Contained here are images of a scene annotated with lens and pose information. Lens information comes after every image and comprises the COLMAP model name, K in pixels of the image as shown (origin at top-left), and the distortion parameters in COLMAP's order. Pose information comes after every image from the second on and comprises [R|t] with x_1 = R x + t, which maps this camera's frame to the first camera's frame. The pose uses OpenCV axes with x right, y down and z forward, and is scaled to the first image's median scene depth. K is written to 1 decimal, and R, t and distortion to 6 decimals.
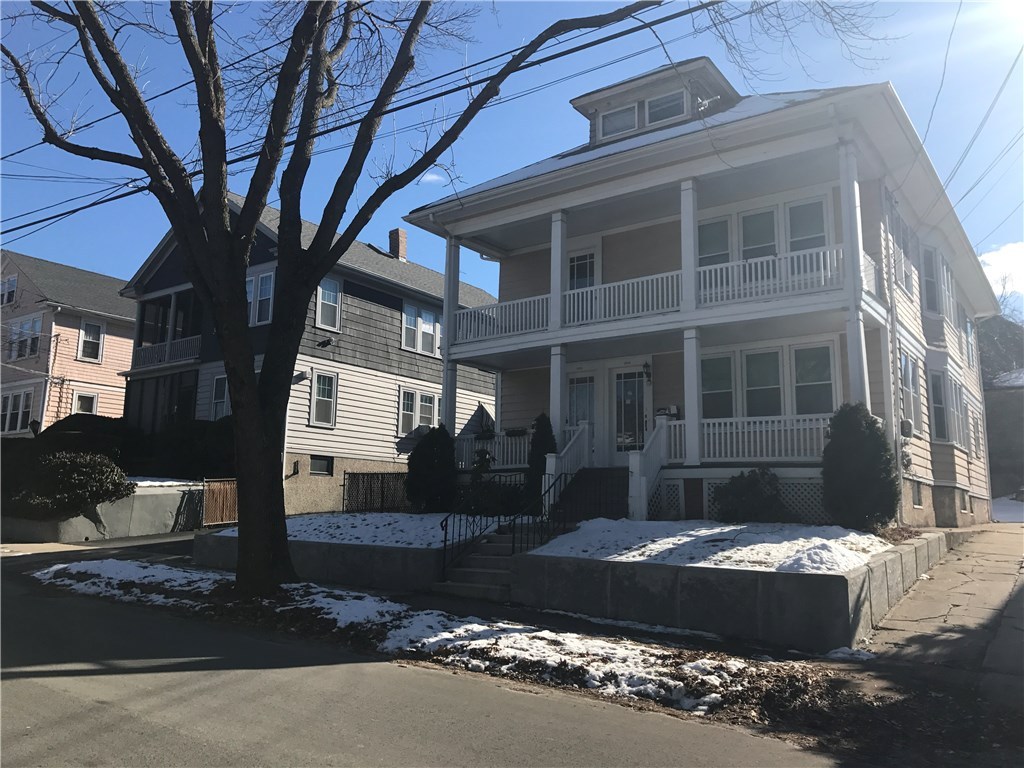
lens RADIAL K [[854.1, 0, 512.0], [0, 854.1, 384.0], [0, 0, 1]] dist [0.011084, -0.016858]
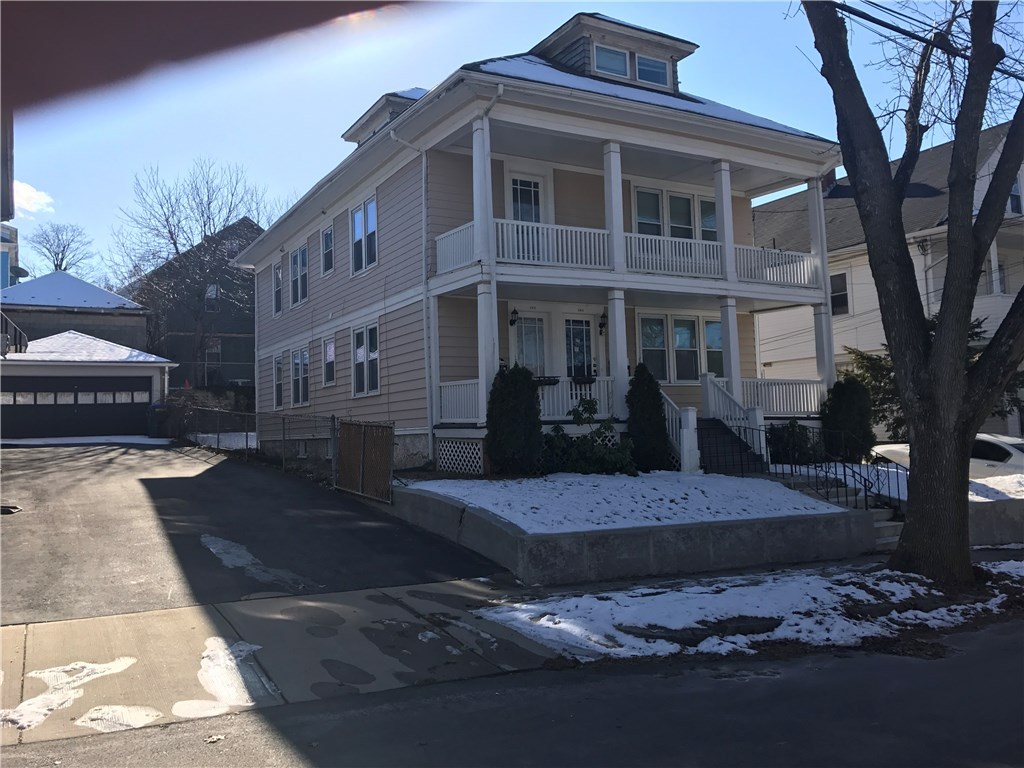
lens RADIAL K [[854.1, 0, 512.0], [0, 854.1, 384.0], [0, 0, 1]] dist [0.011084, -0.016858]
pose [[0.428837, 0.040035, 0.902494, -0.778921], [-0.111761, 0.993694, 0.009025, 0.059681], [-0.896442, -0.104734, 0.430607, 0.643650]]
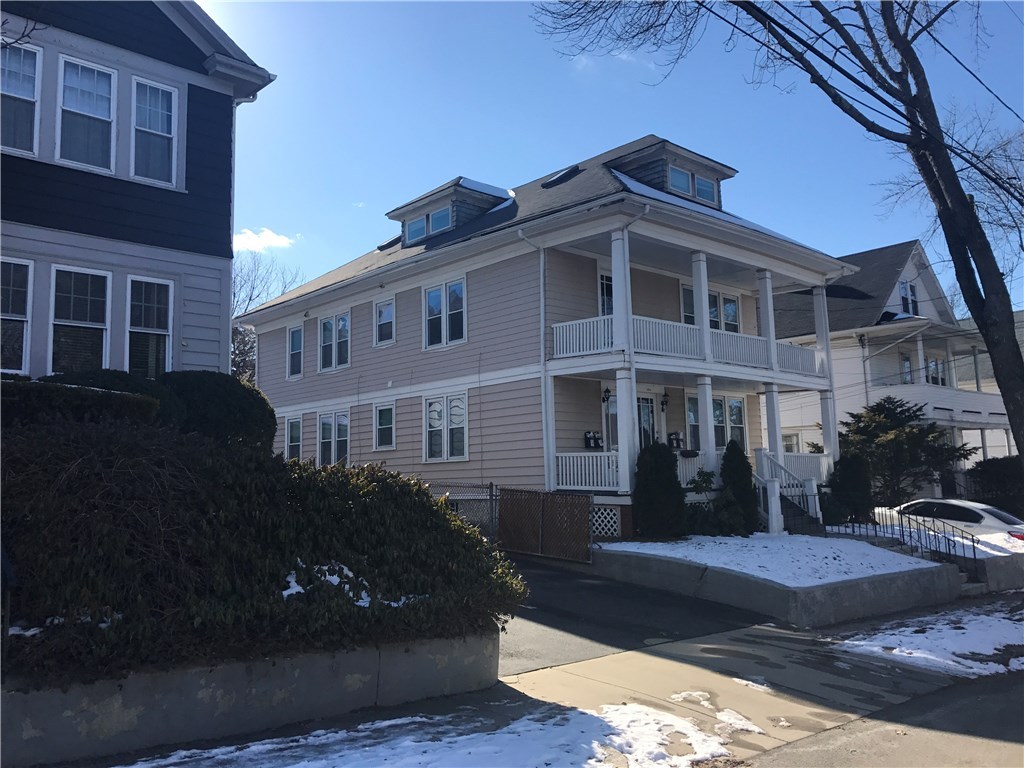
lens RADIAL K [[854.1, 0, 512.0], [0, 854.1, 384.0], [0, 0, 1]] dist [0.011084, -0.016858]
pose [[0.216161, 0.106368, 0.970546, -0.996281], [-0.131193, 0.988198, -0.079083, 0.080457], [-0.967503, -0.110234, 0.227564, 0.923547]]
